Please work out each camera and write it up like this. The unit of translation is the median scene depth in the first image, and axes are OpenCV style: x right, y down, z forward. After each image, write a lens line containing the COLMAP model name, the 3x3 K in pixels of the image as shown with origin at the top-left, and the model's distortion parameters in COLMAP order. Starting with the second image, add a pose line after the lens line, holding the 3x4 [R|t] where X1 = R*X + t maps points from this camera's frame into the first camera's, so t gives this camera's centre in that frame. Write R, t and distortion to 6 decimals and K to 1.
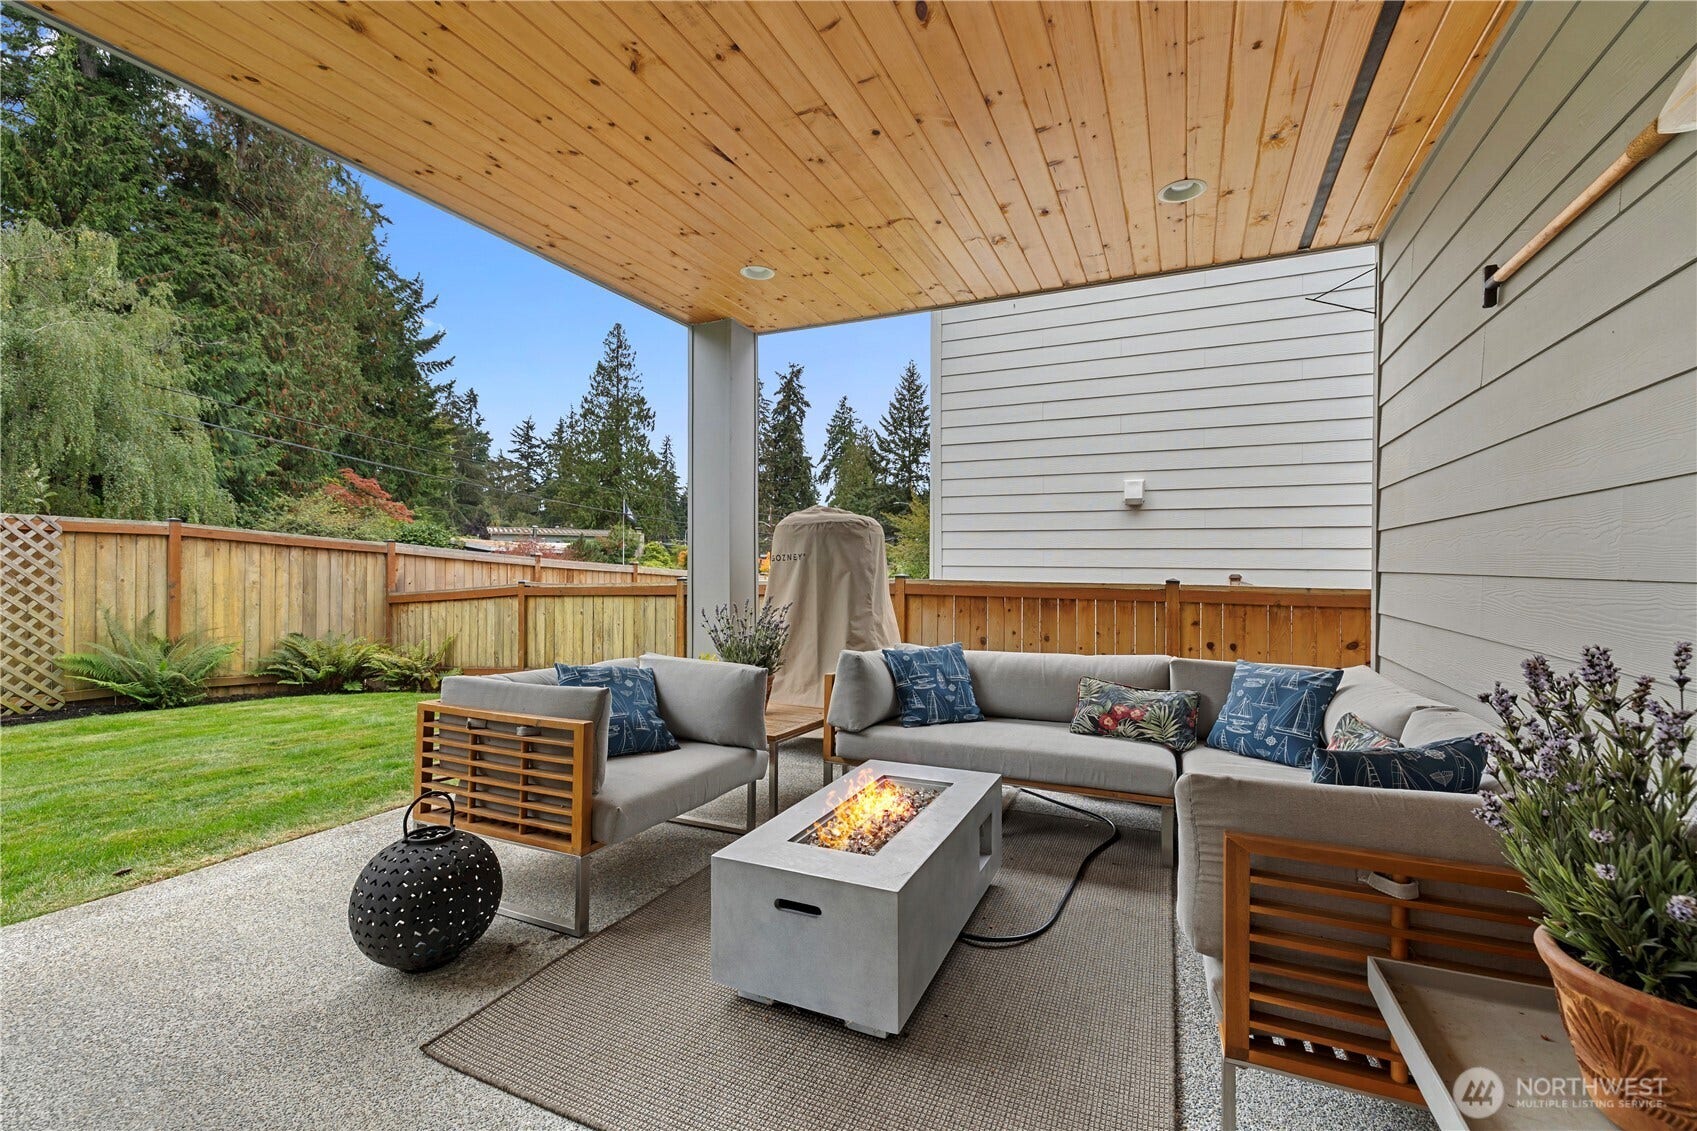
lens RADIAL K [[712.4, 0, 848.2], [0, 712.4, 568.7], [0, 0, 1]] dist [0.001490, 0.000251]
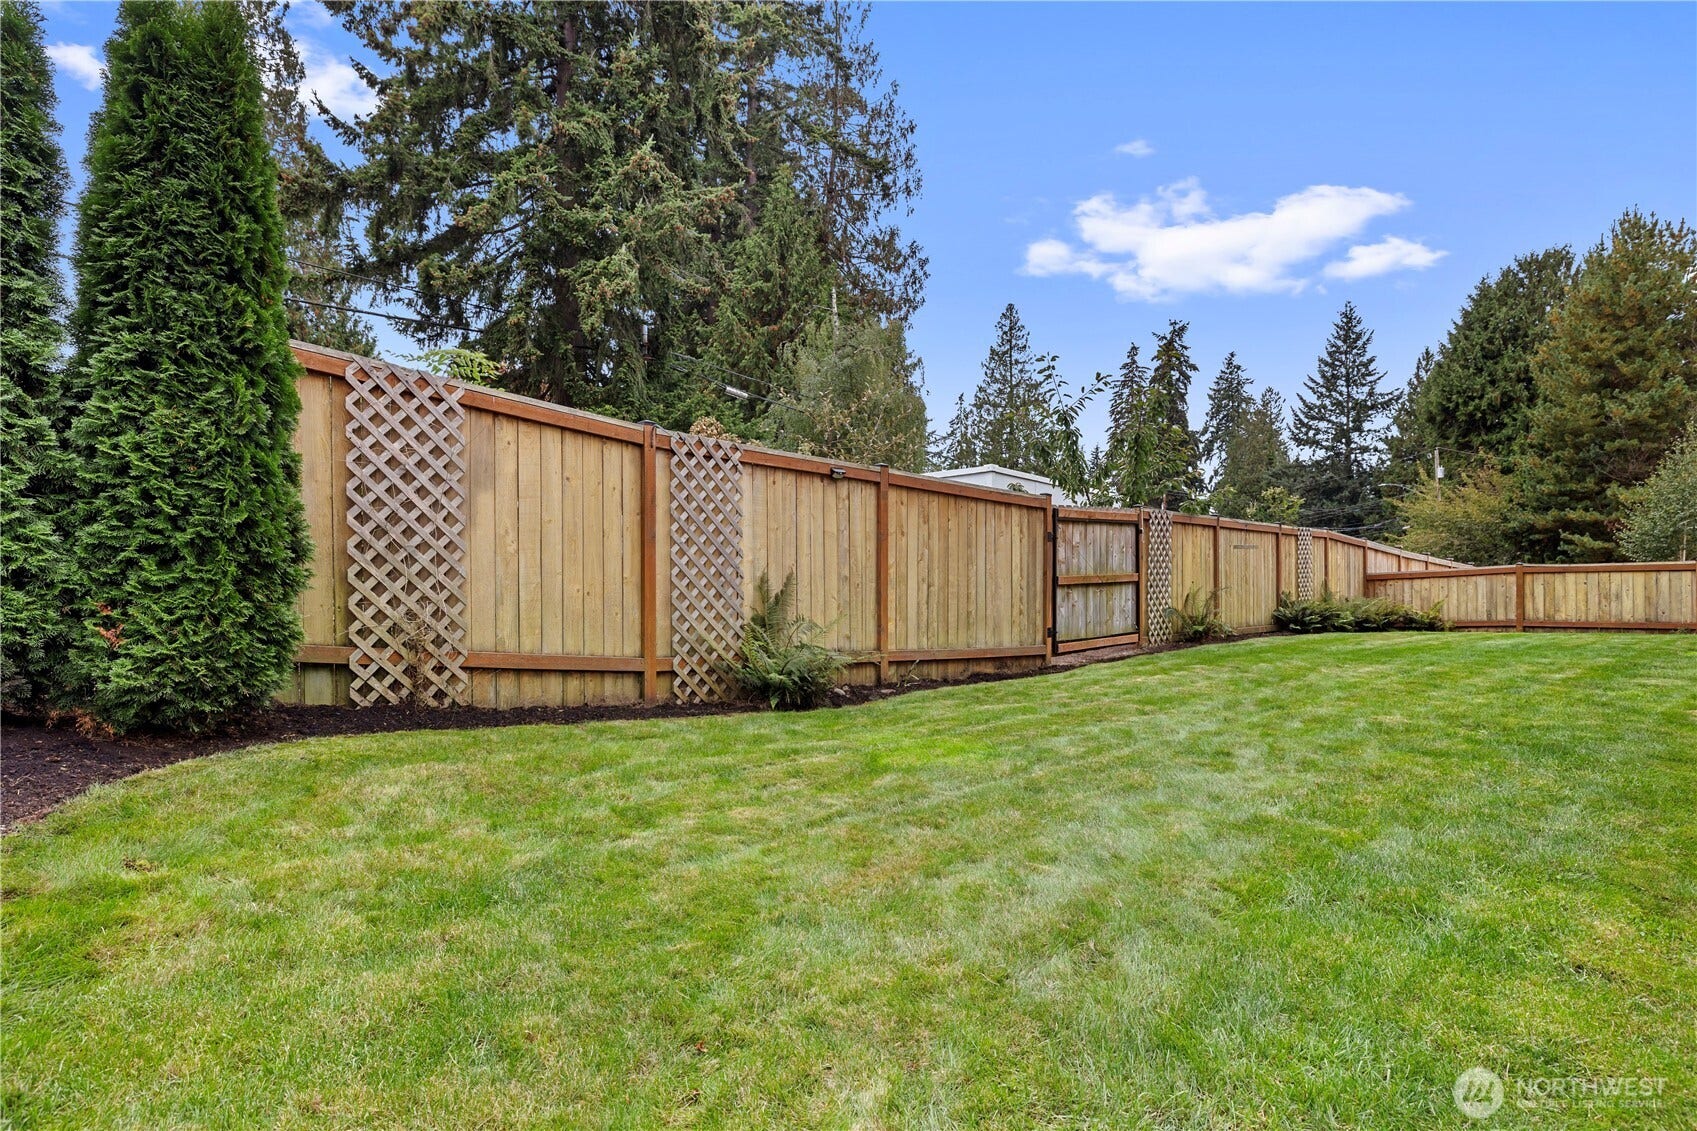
lens RADIAL K [[871.3, 0, 848.5], [0, 871.3, 565.5], [0, 0, 1]] dist [0.001285, 0.001941]
pose [[0.936155, -0.010143, -0.351441, -1.138977], [0.008566, 0.999945, -0.006042, 0.021065], [0.351483, 0.002645, 0.936190, -1.251386]]
